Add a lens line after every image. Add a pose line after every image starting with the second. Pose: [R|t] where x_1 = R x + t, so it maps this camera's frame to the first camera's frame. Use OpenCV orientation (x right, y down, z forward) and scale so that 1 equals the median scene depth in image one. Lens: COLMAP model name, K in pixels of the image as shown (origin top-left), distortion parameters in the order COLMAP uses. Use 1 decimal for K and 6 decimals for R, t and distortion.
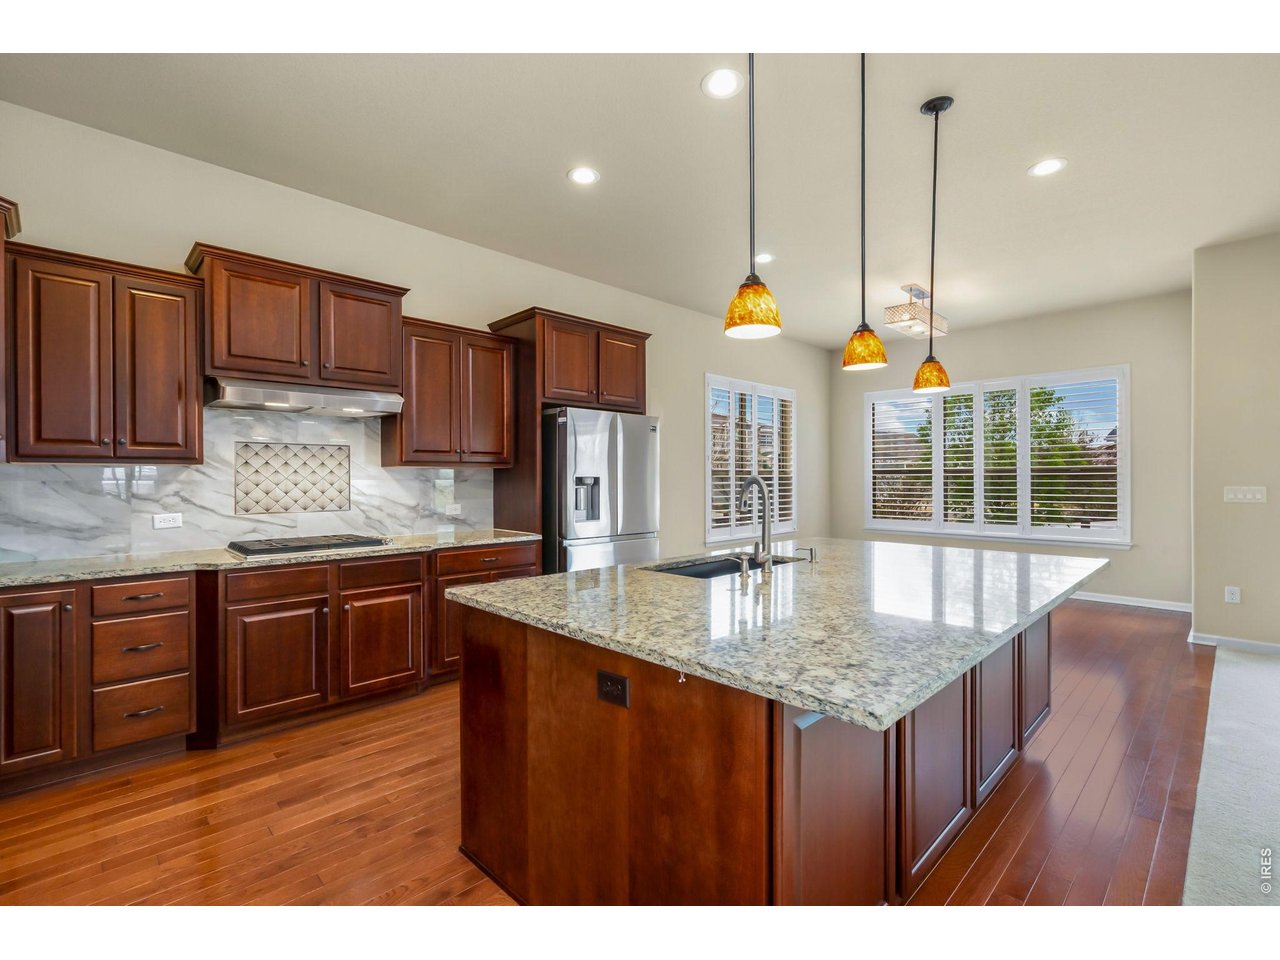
lens RADIAL K [[583.7, 0, 638.3], [0, 583.7, 475.5], [0, 0, 1]] dist [0.003356, 0.000403]
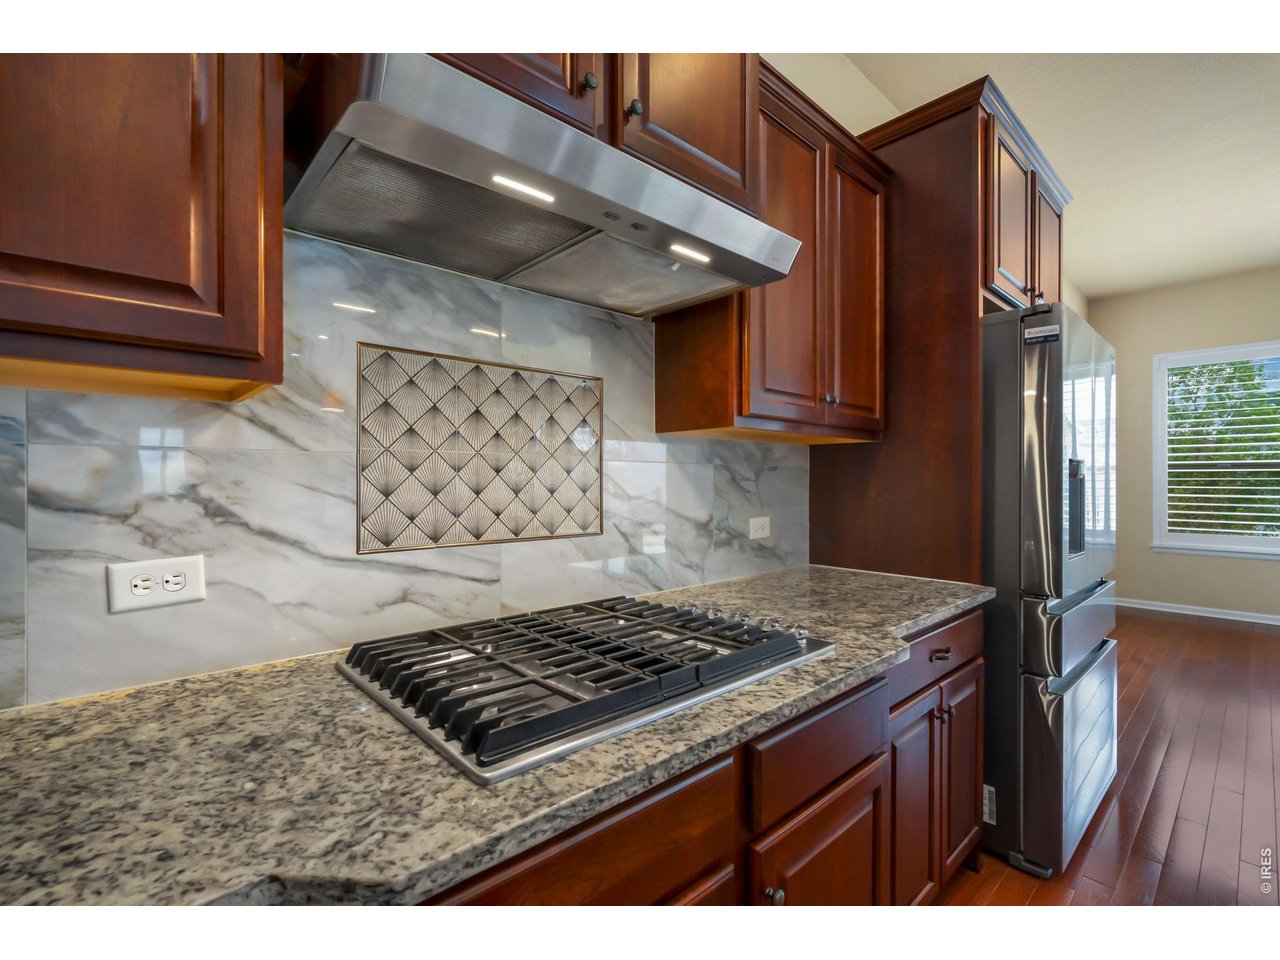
lens RADIAL K [[583.7, 0, 641.9], [0, 583.7, 478.4], [0, 0, 1]] dist [0.003356, 0.000403]
pose [[0.999566, 0.006335, -0.028762, -0.494853], [-0.006148, 0.999960, 0.006560, 0.018491], [0.028803, -0.006381, 0.999565, 0.638576]]
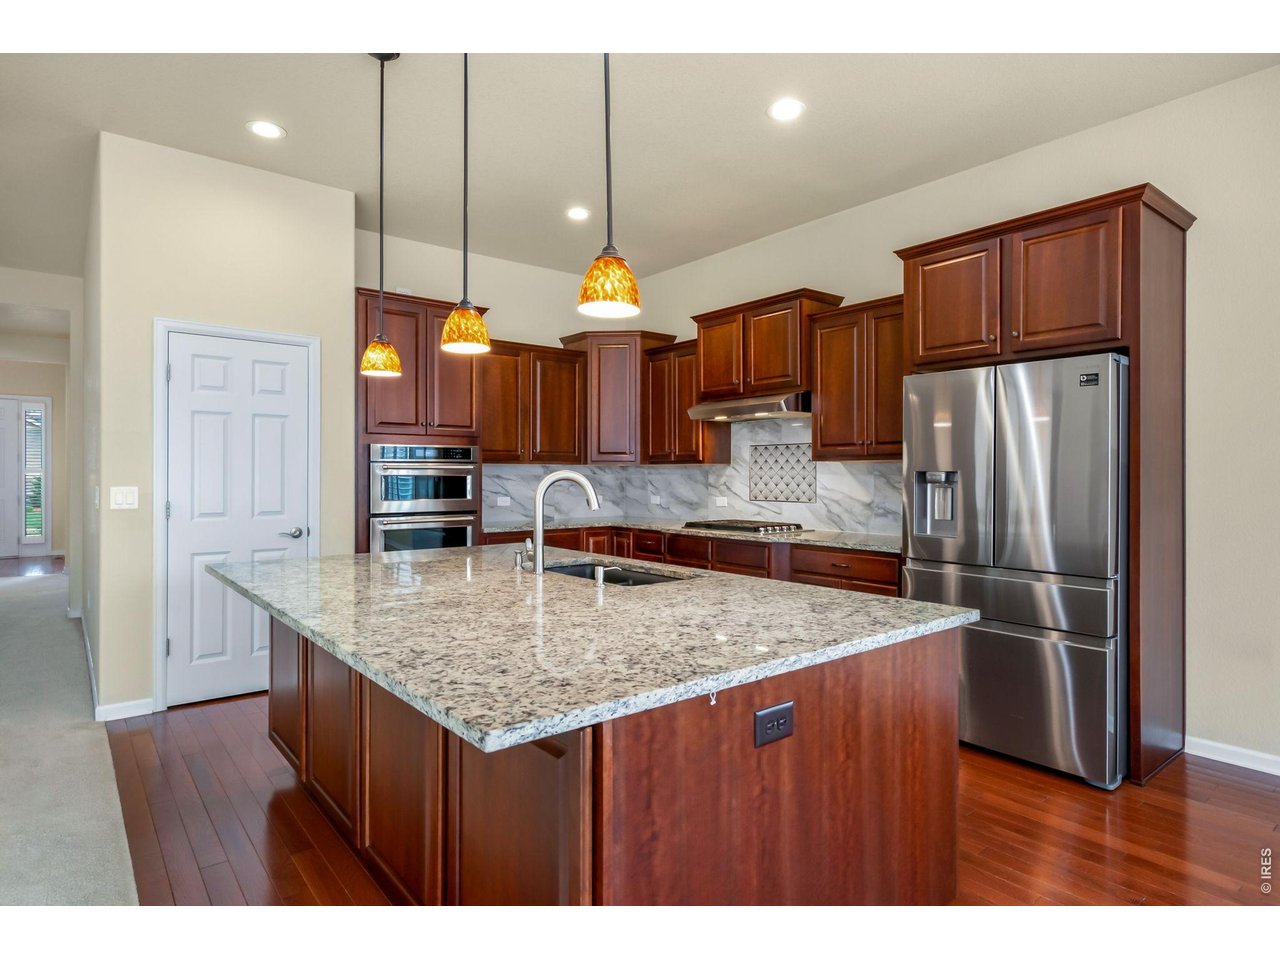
lens RADIAL K [[725.3, 0, 640.4], [0, 725.3, 480.6], [0, 0, 1]] dist [-0.028430, -0.000336]
pose [[-0.093980, 0.004481, -0.995564, 0.948089], [-0.001273, 0.999989, 0.004621, 0.013794], [0.995573, 0.001701, -0.093973, 0.876494]]
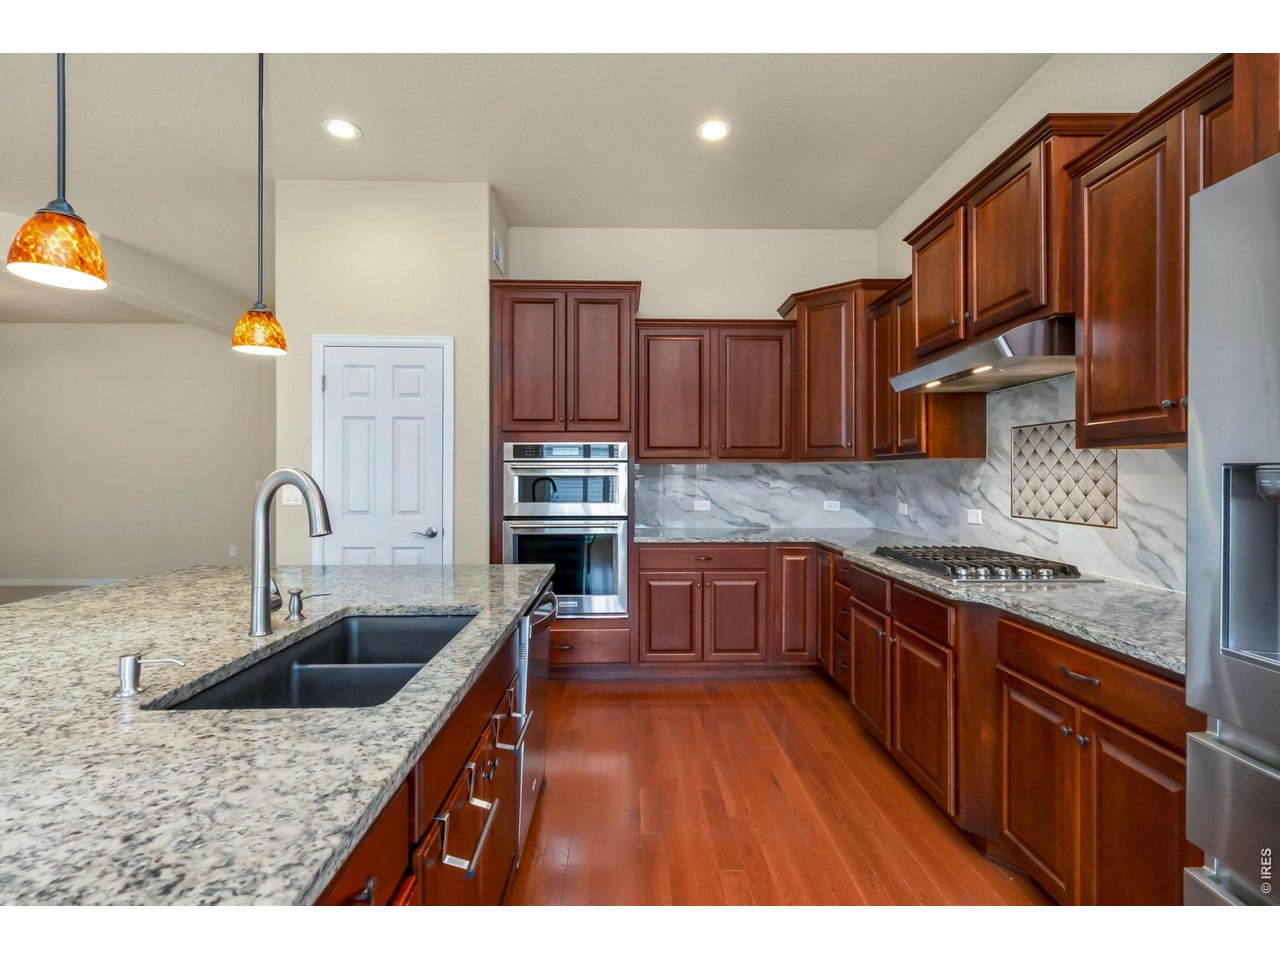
lens RADIAL K [[614.0, 0, 635.8], [0, 614.0, 476.8], [0, 0, 1]] dist [-0.009750, 0.001282]
pose [[-0.690230, -0.001551, -0.723588, 0.282099], [-0.002570, 0.999997, 0.000308, 0.011659], [0.723585, 0.002072, -0.690232, 1.169759]]
